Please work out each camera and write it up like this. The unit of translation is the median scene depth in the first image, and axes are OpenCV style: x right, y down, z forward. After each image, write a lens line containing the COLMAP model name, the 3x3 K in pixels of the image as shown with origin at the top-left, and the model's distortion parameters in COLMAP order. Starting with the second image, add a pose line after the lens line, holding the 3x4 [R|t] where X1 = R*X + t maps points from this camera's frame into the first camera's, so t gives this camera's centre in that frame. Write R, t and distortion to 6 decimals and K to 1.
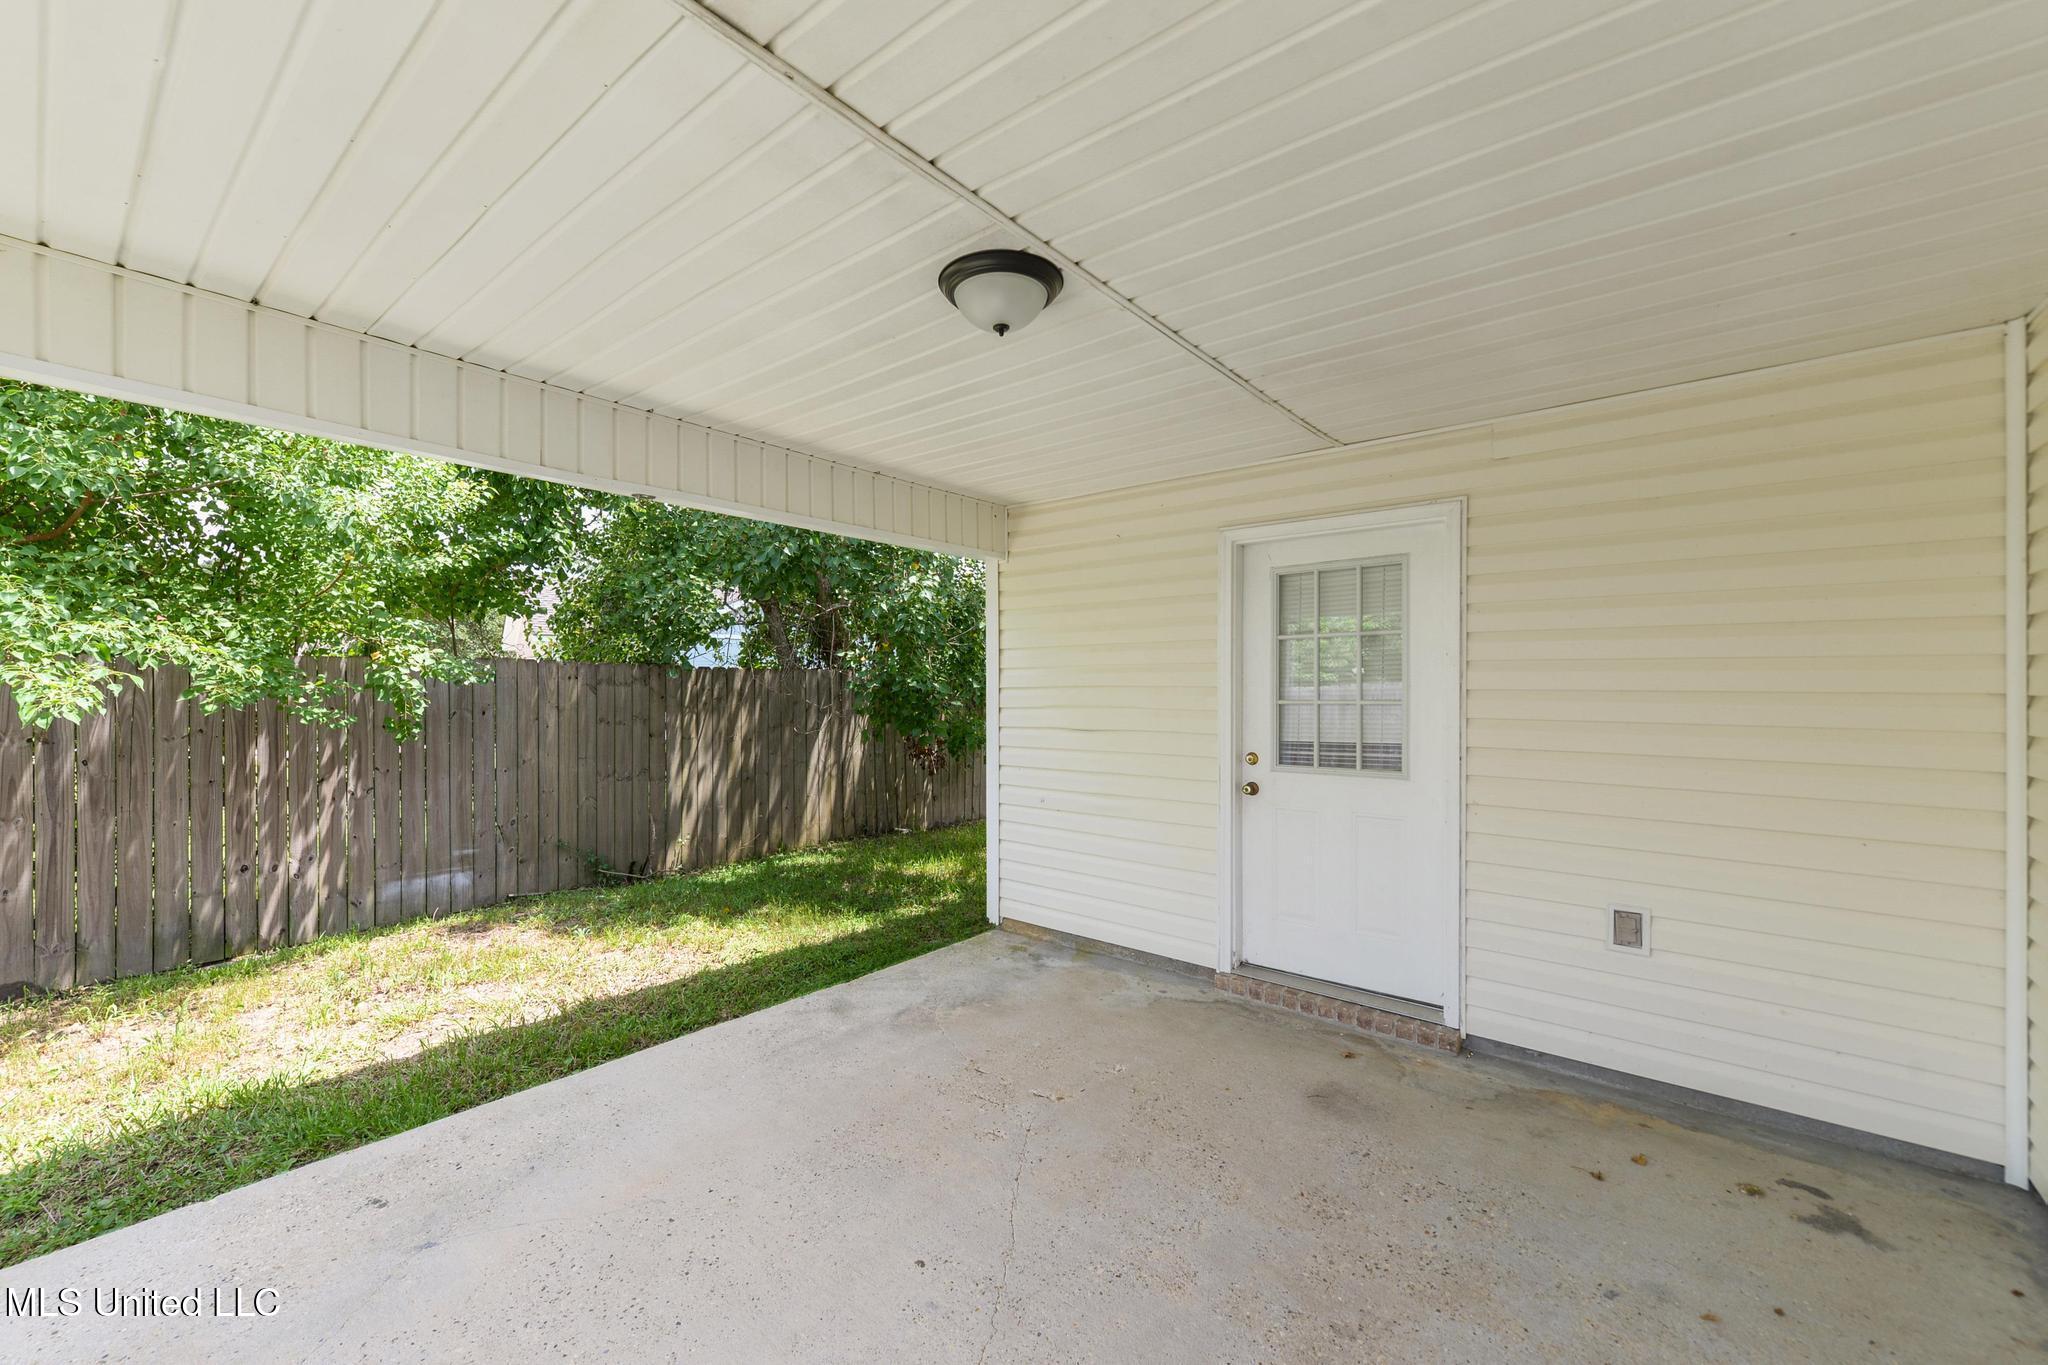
lens RADIAL K [[818.8, 0, 1013.4], [0, 818.8, 689.9], [0, 0, 1]] dist [0.002353, -0.000008]
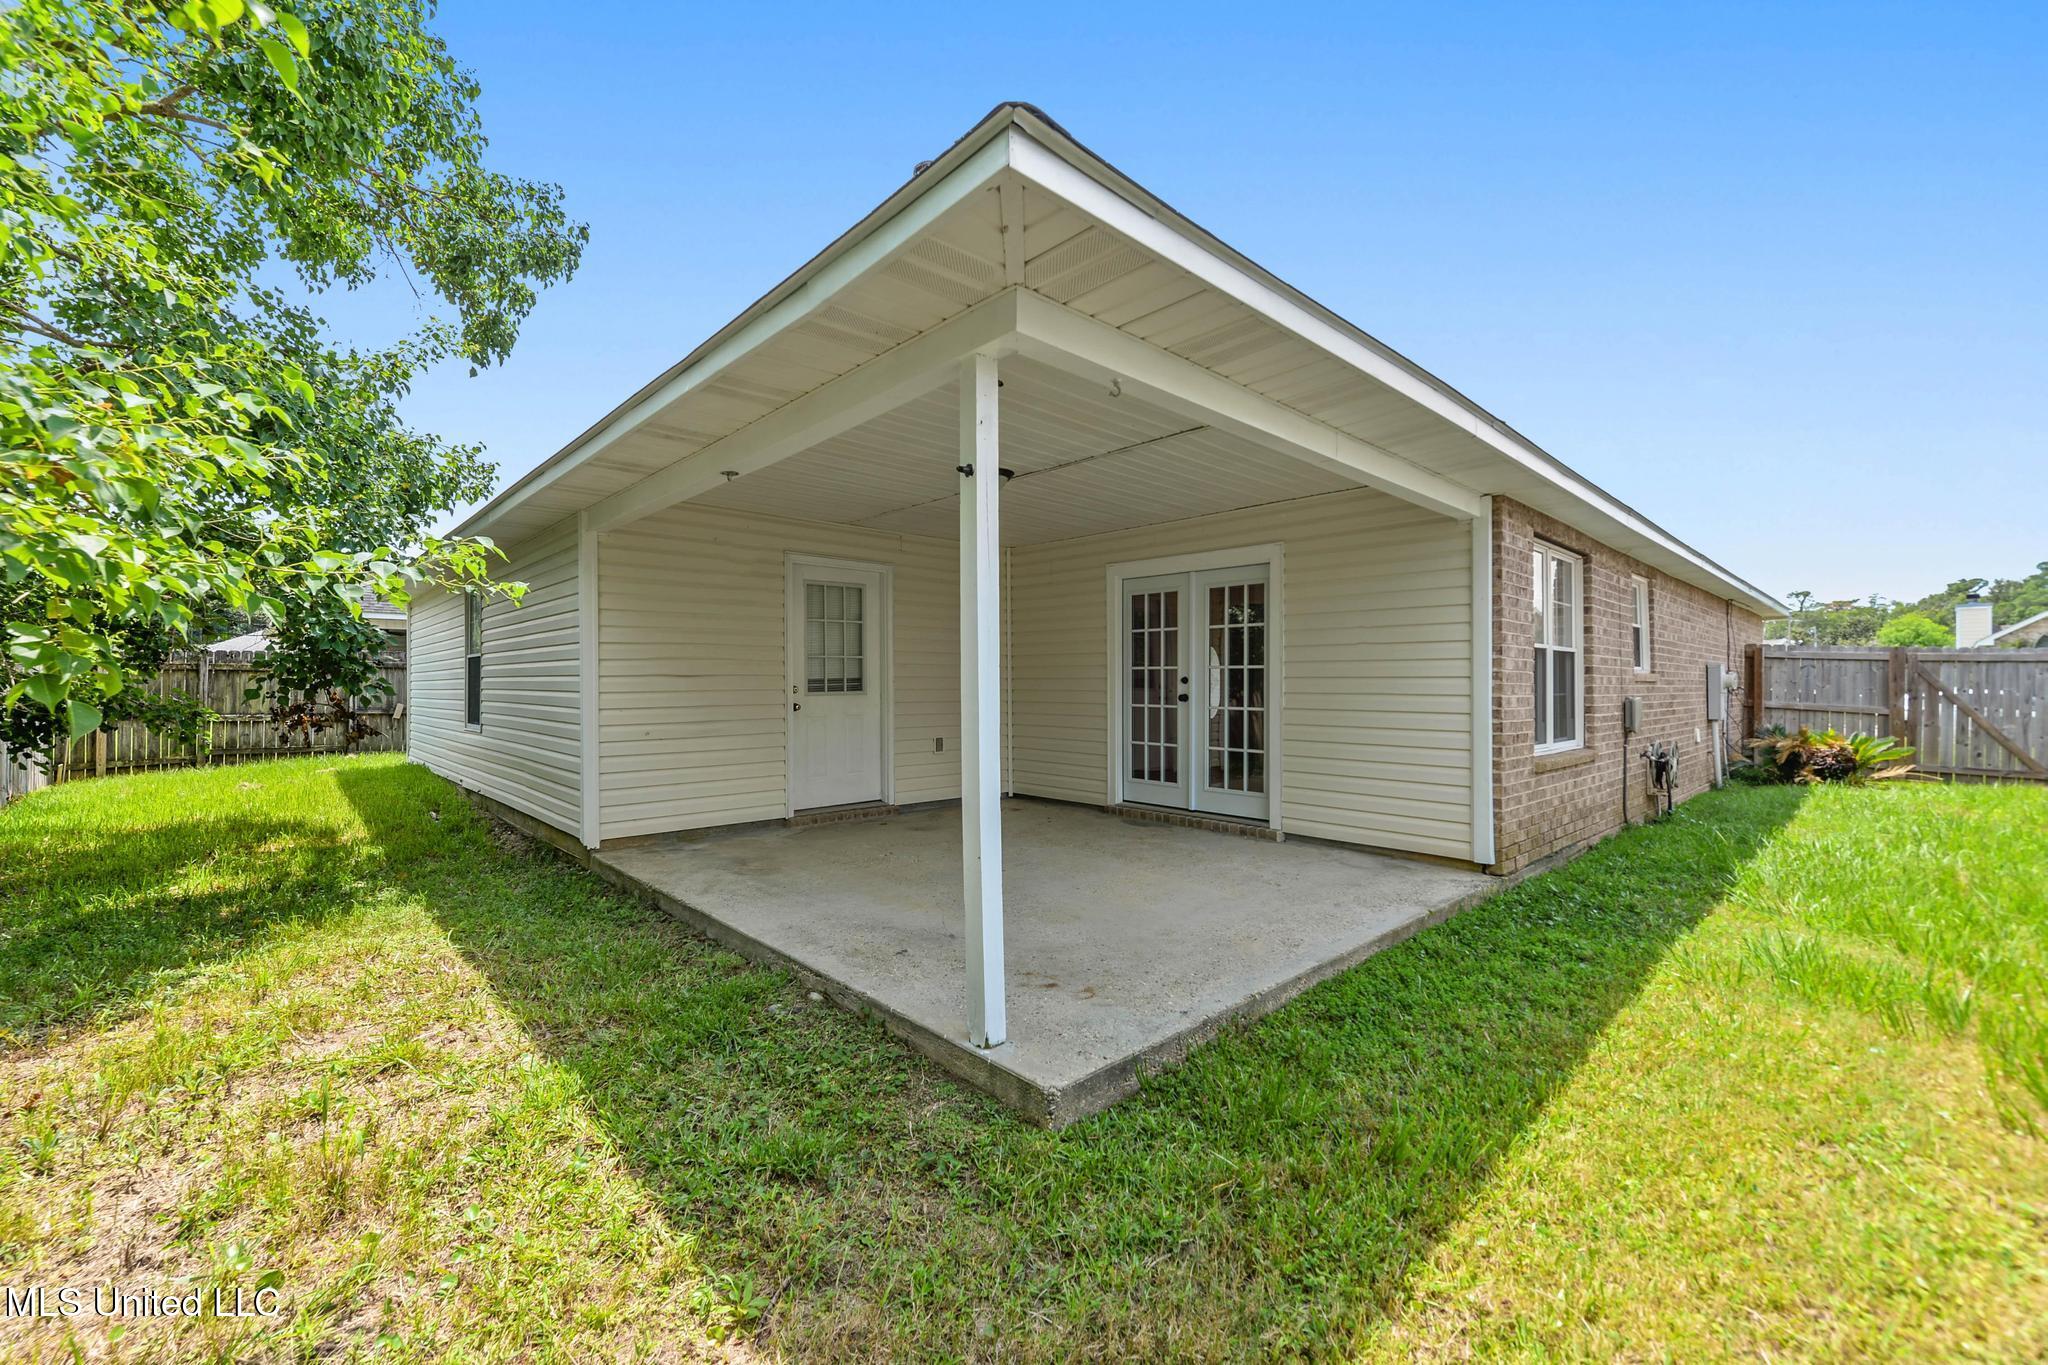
lens RADIAL K [[818.8, 0, 1012.1], [0, 818.8, 679.0], [0, 0, 1]] dist [0.002353, -0.000008]
pose [[0.112797, 0.000793, 0.993618, -1.417114], [0.009614, 0.999952, -0.001889, 0.072832], [-0.993572, 0.009765, 0.112784, 0.383627]]
